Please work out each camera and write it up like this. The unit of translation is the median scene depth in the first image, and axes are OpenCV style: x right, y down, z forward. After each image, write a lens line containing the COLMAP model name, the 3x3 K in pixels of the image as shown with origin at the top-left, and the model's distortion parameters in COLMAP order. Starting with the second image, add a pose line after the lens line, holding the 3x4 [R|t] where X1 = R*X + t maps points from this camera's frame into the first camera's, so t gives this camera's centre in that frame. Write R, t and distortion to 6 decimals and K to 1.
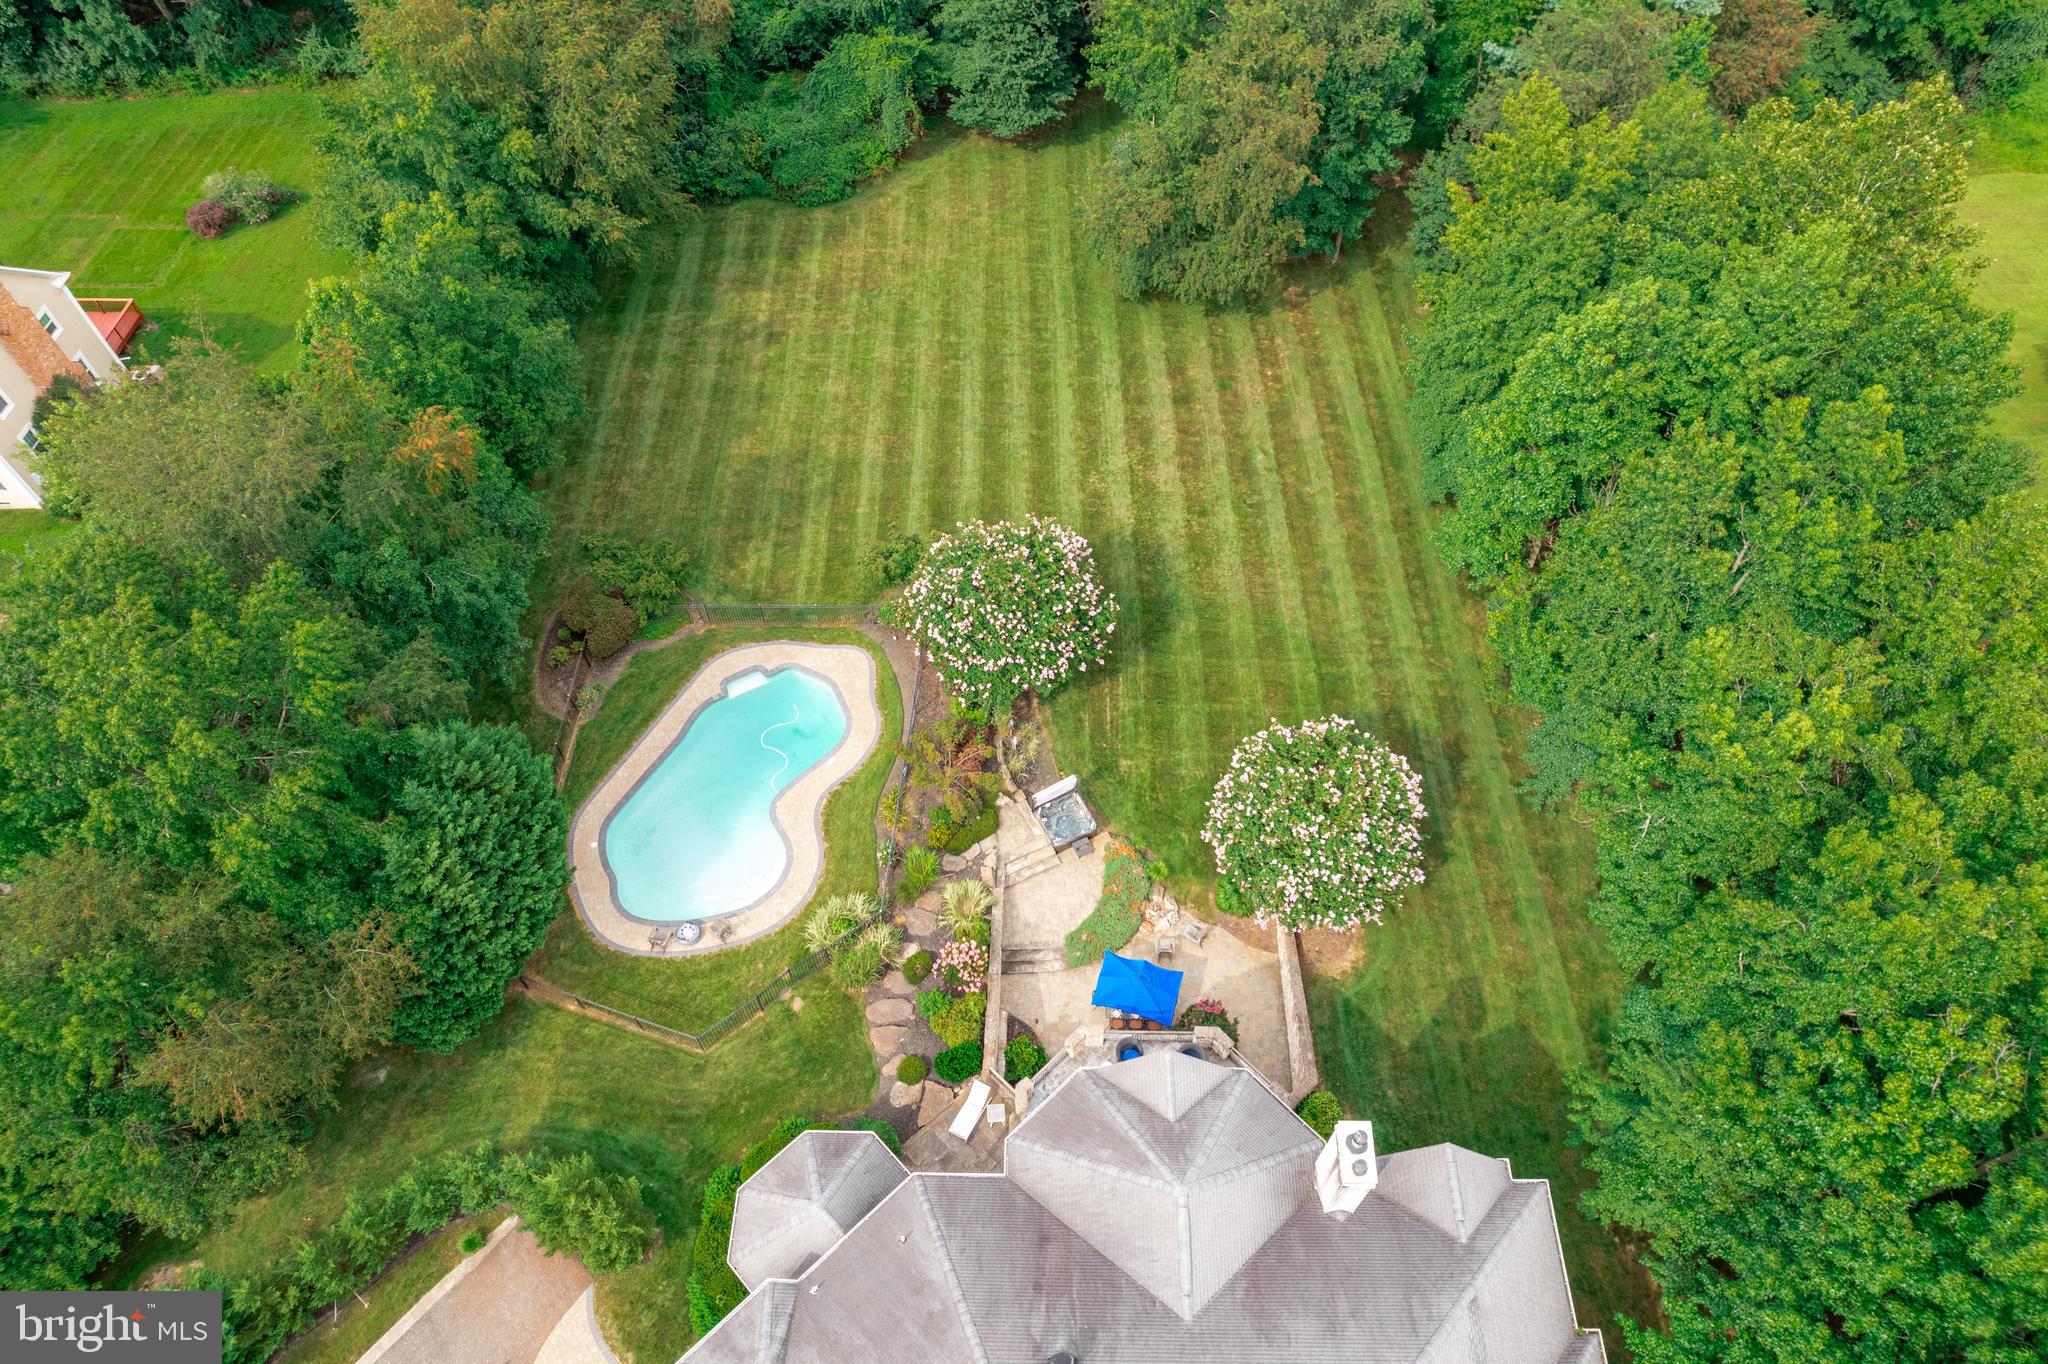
lens RADIAL K [[1312.7, 0, 1027.0], [0, 1312.7, 680.2], [0, 0, 1]] dist [-0.074693, 0.065138]
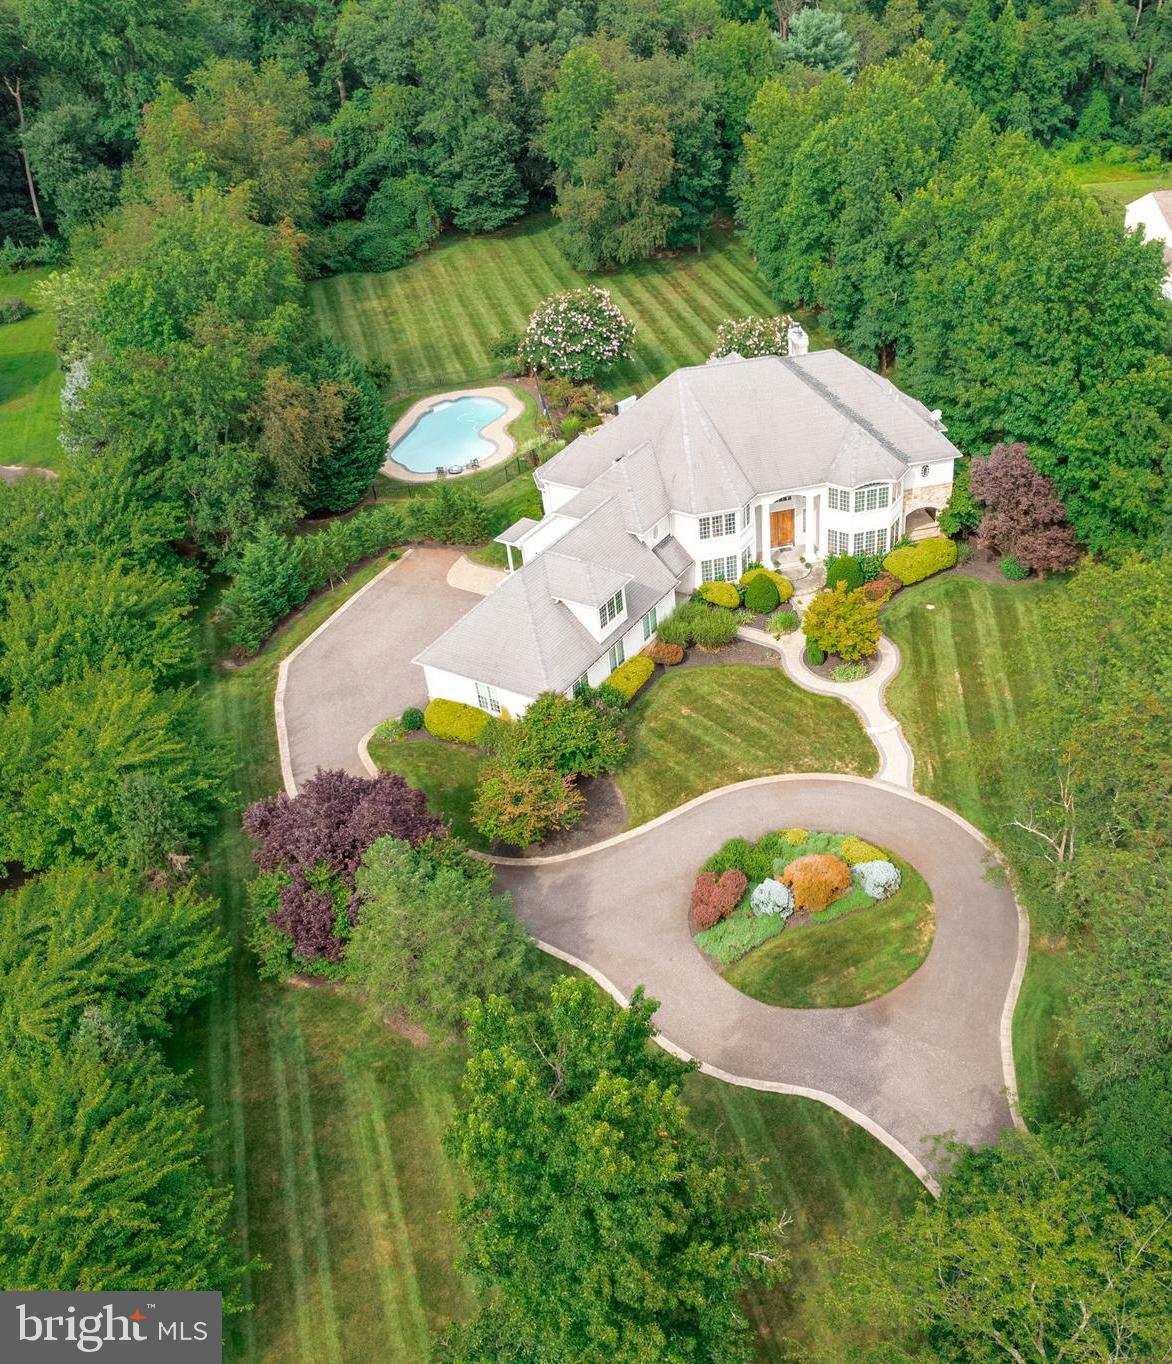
lens RADIAL K [[1292.3, 0, 761.6], [0, 1292.3, 664.2], [0, 0, 1]] dist [-0.026760, 0.000000]
pose [[0.945418, -0.196550, 0.259909, -0.284573], [0.266744, 0.924933, -0.270824, 0.797236], [-0.187168, 0.325372, 0.926877, -0.518965]]
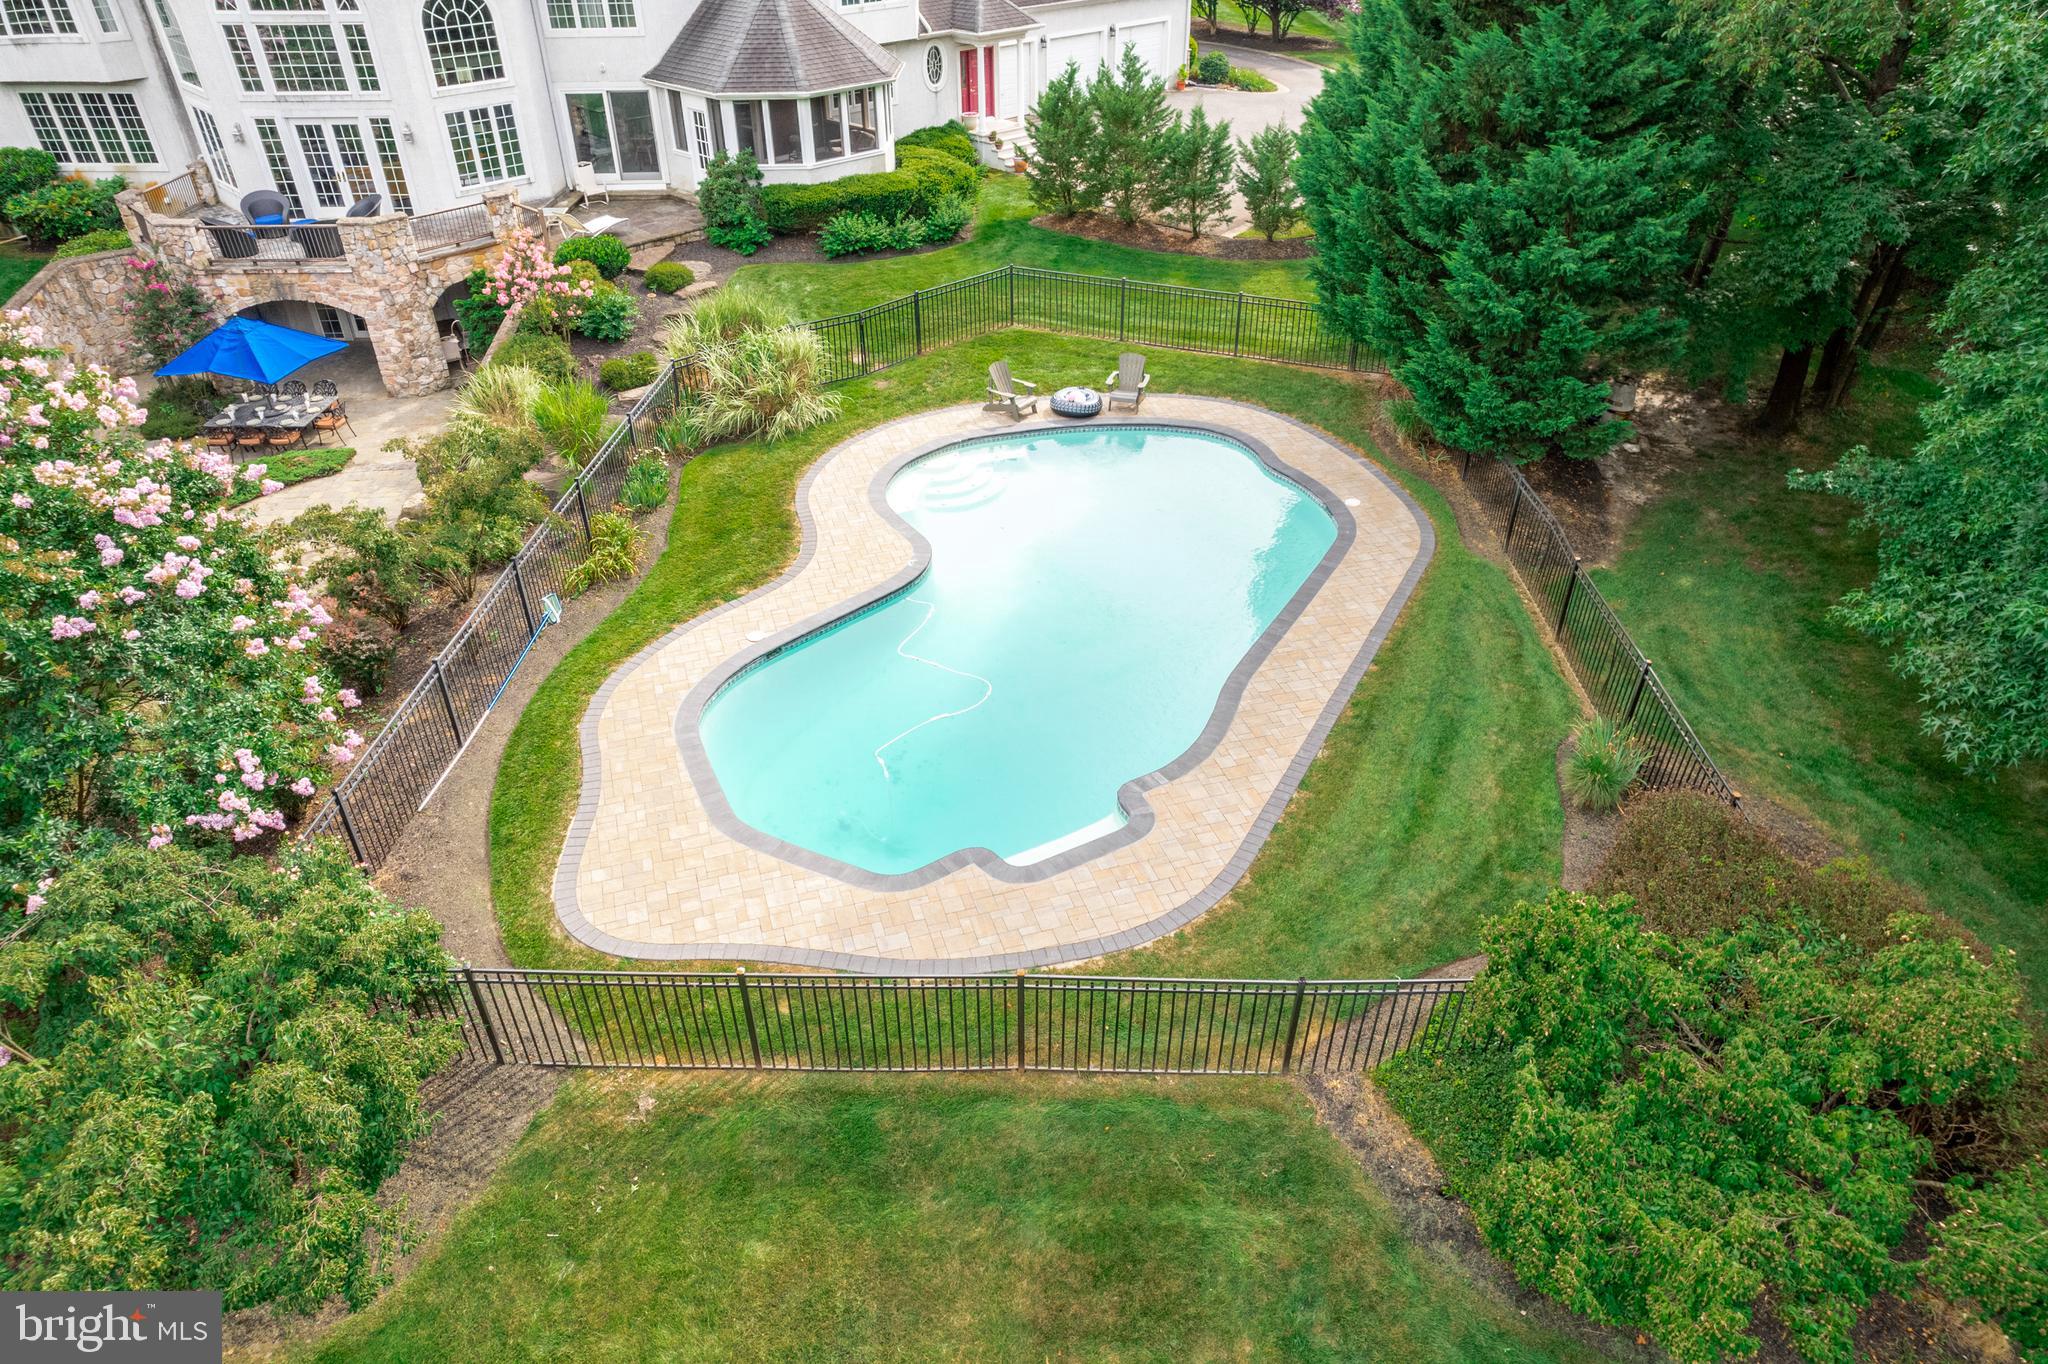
lens RADIAL K [[1312.7, 0, 1036.4], [0, 1312.7, 694.0], [0, 0, 1]] dist [-0.074693, 0.065138]
pose [[-0.999928, 0.009790, -0.006970, -0.179901], [-0.006695, 0.027859, 0.999589, -0.227112], [0.009980, 0.999564, -0.027791, 0.844508]]
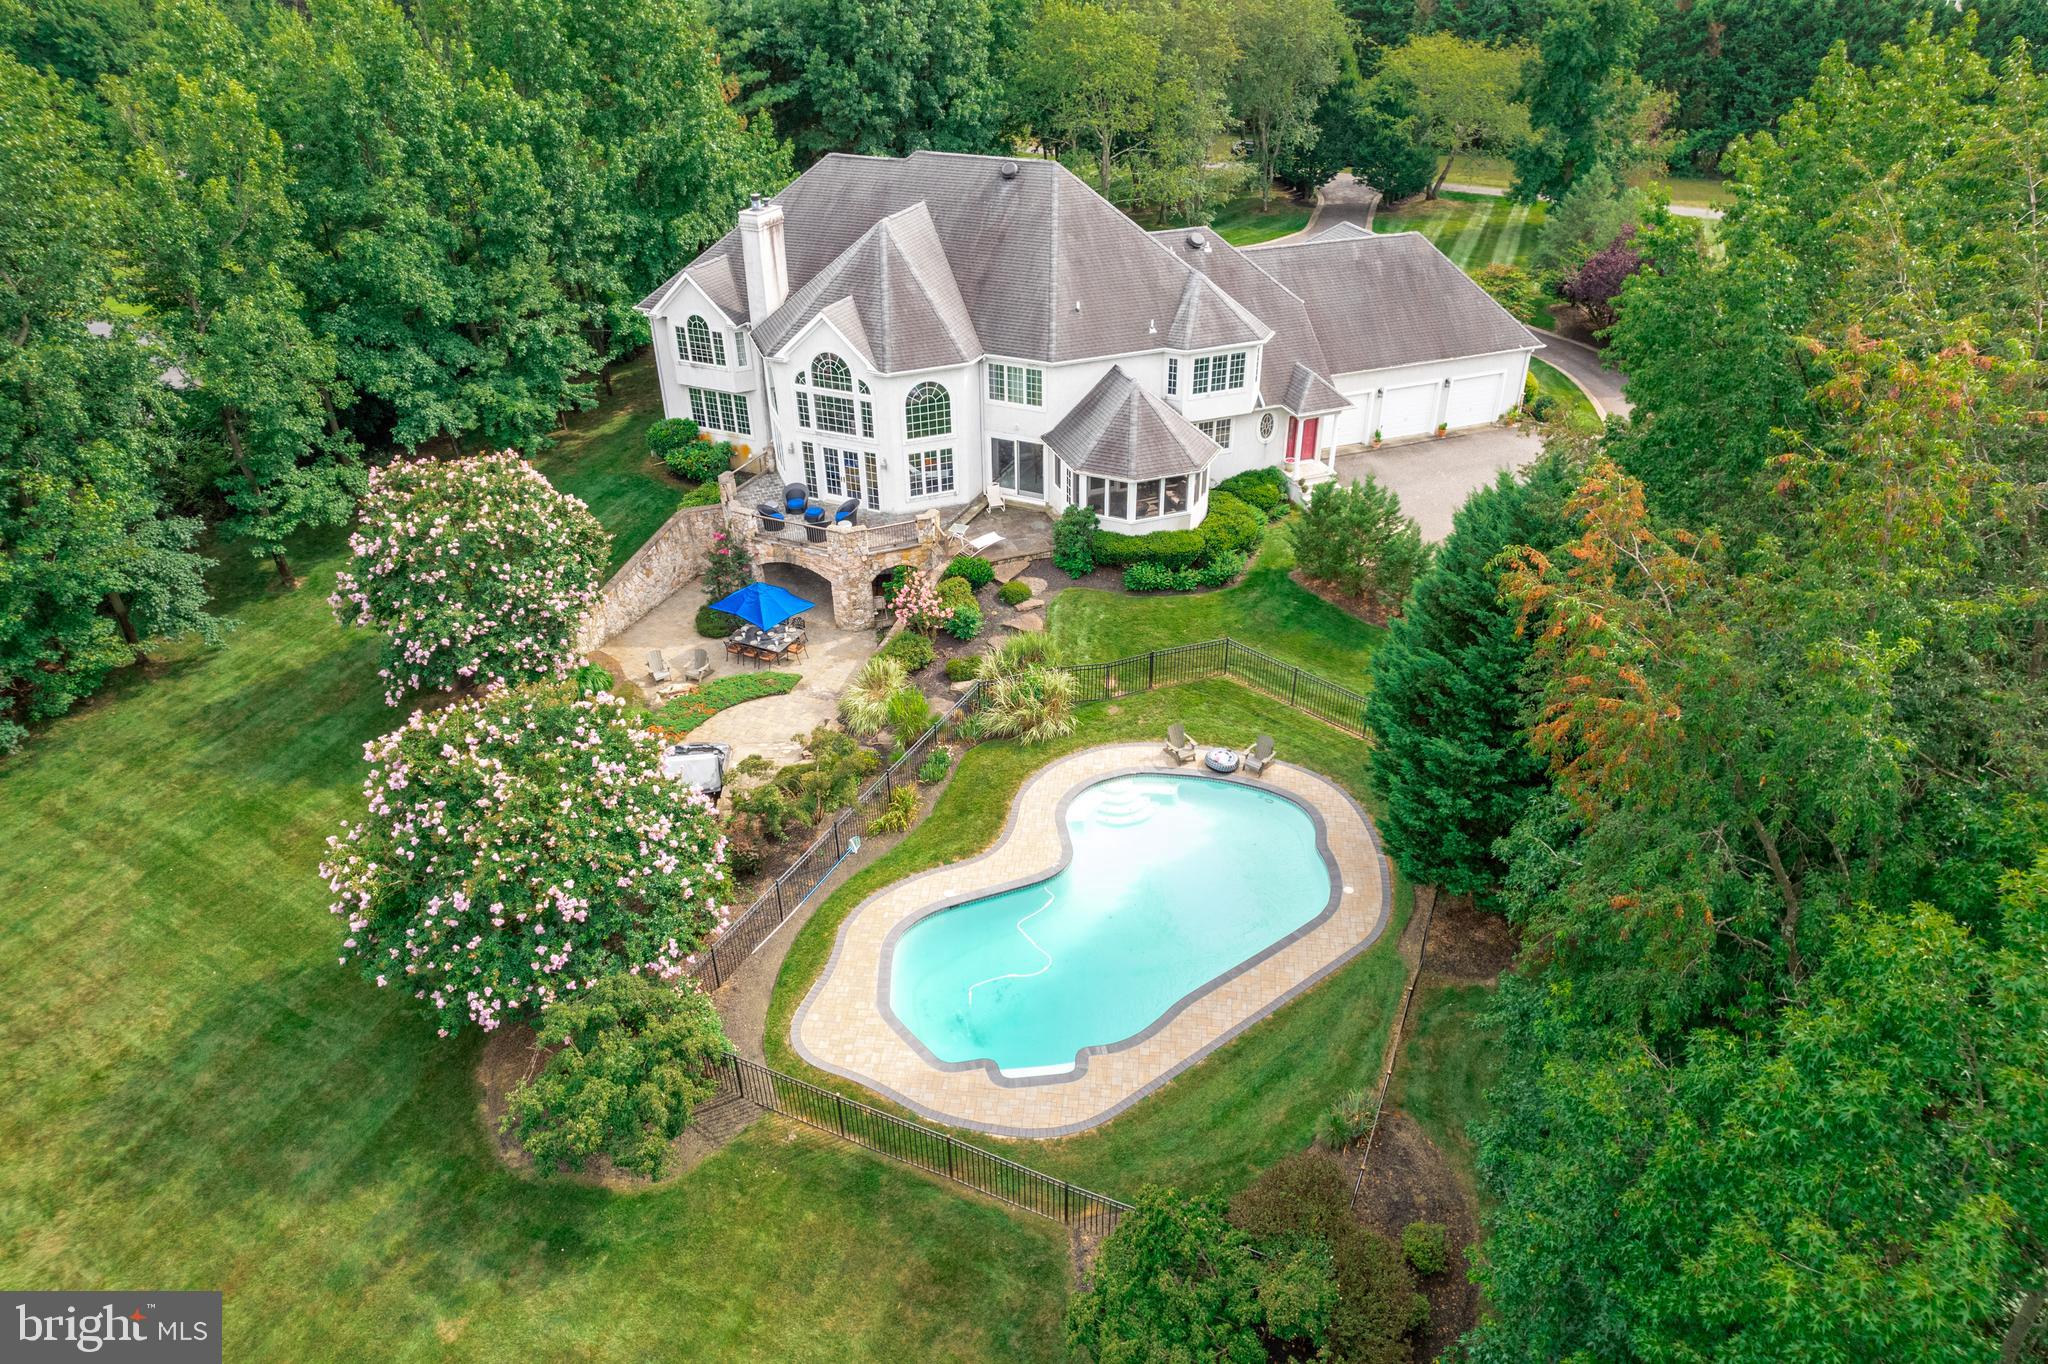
lens RADIAL K [[1312.7, 0, 1030.2], [0, 1312.7, 696.7], [0, 0, 1]] dist [-0.074693, 0.065138]
pose [[-0.919798, -0.208730, 0.332269, -0.300452], [0.319456, 0.093379, 0.942989, -0.414771], [-0.227857, 0.973505, -0.019210, 0.753549]]
